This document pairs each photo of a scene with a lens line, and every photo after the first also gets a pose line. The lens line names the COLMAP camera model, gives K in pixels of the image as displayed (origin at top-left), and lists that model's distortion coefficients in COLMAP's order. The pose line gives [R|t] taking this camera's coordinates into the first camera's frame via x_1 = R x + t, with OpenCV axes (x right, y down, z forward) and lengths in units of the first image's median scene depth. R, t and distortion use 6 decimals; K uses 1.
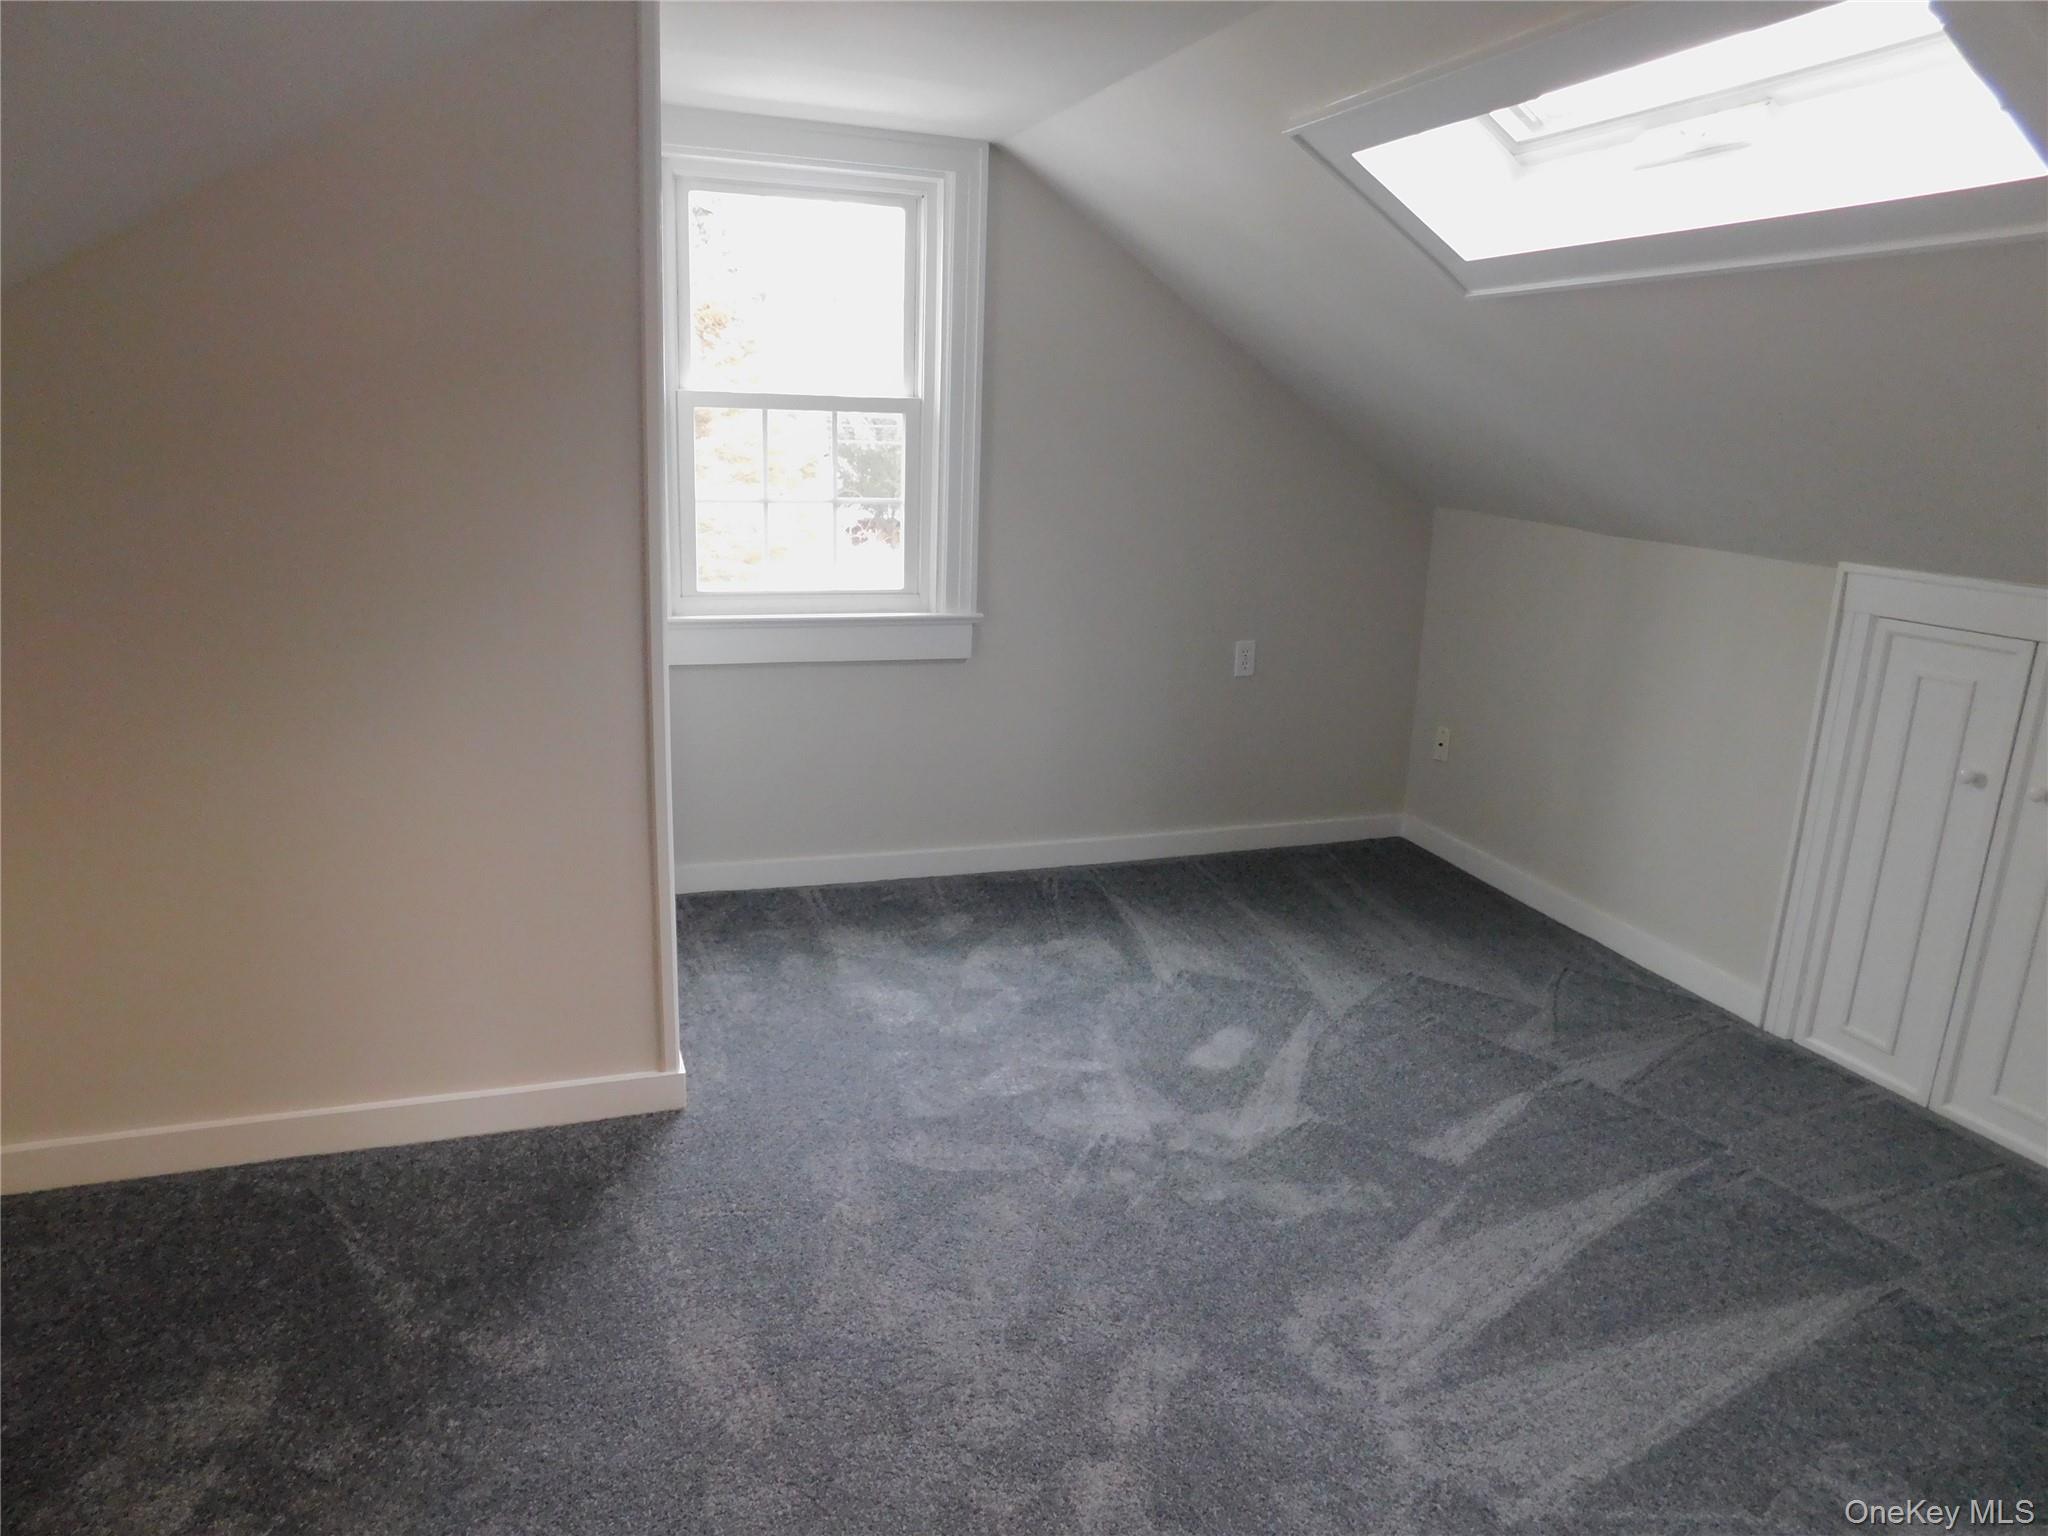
lens RADIAL K [[1352.9, 0, 1024.5], [0, 1352.9, 690.8], [0, 0, 1]] dist [-0.085431, 0.051655]
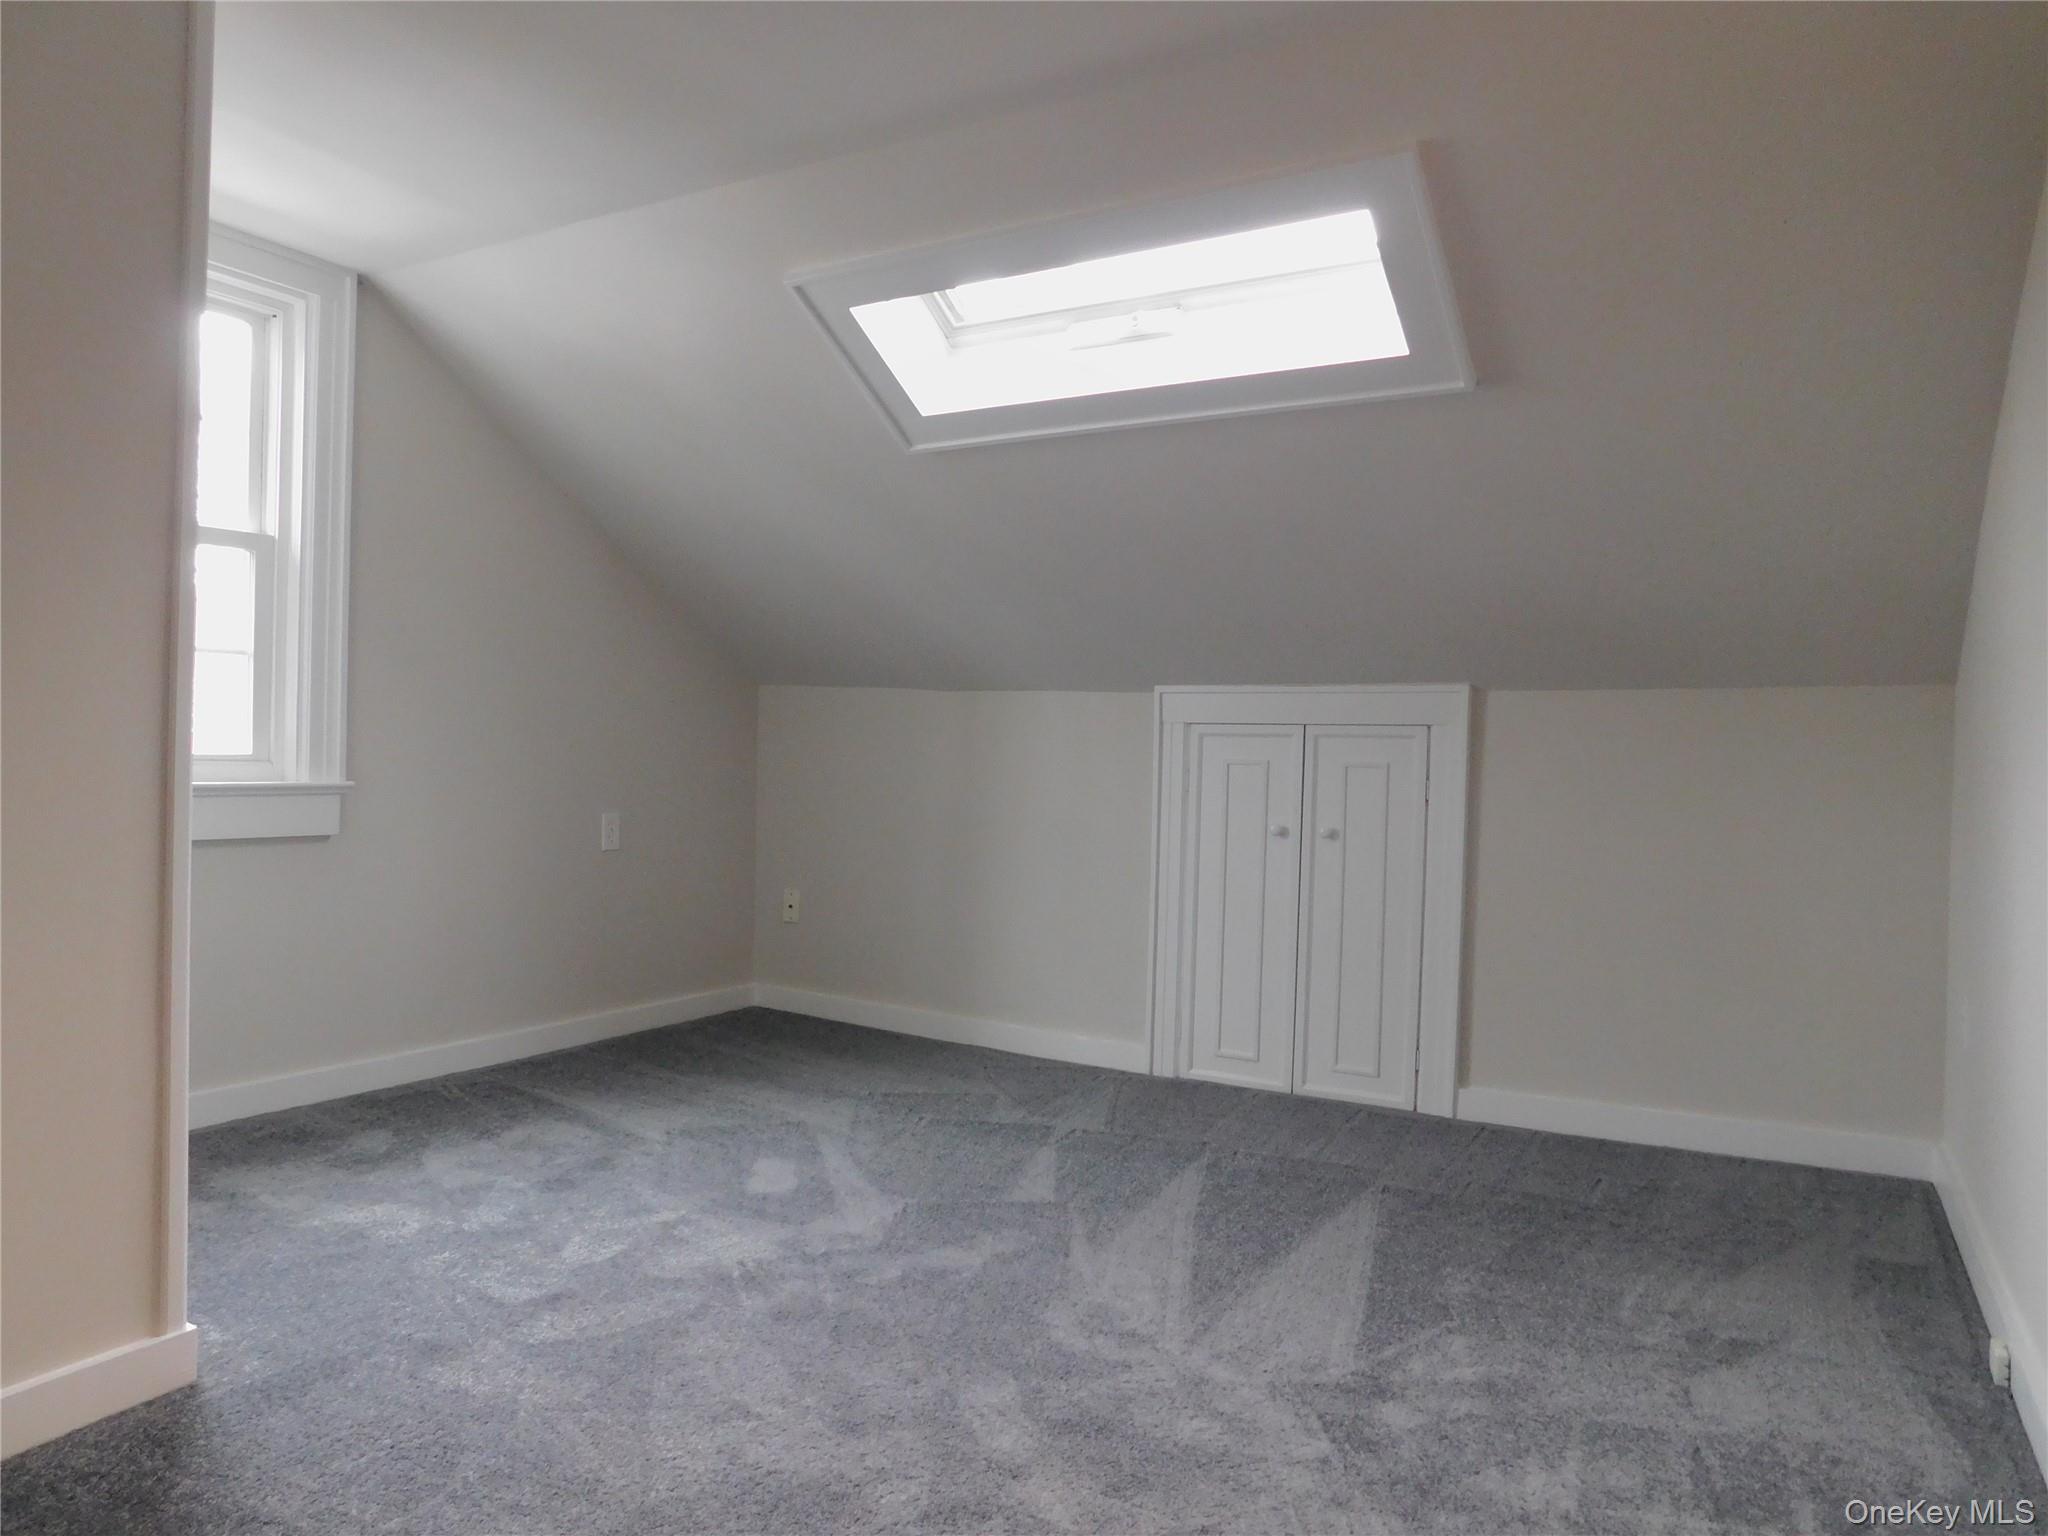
lens RADIAL K [[1352.9, 0, 1024.5], [0, 1352.9, 690.8], [0, 0, 1]] dist [-0.085431, 0.051655]
pose [[0.758521, 0.011833, 0.651542, -0.356689], [0.134093, 0.975604, -0.173829, 0.126213], [-0.637703, 0.219221, 0.738429, 0.117023]]
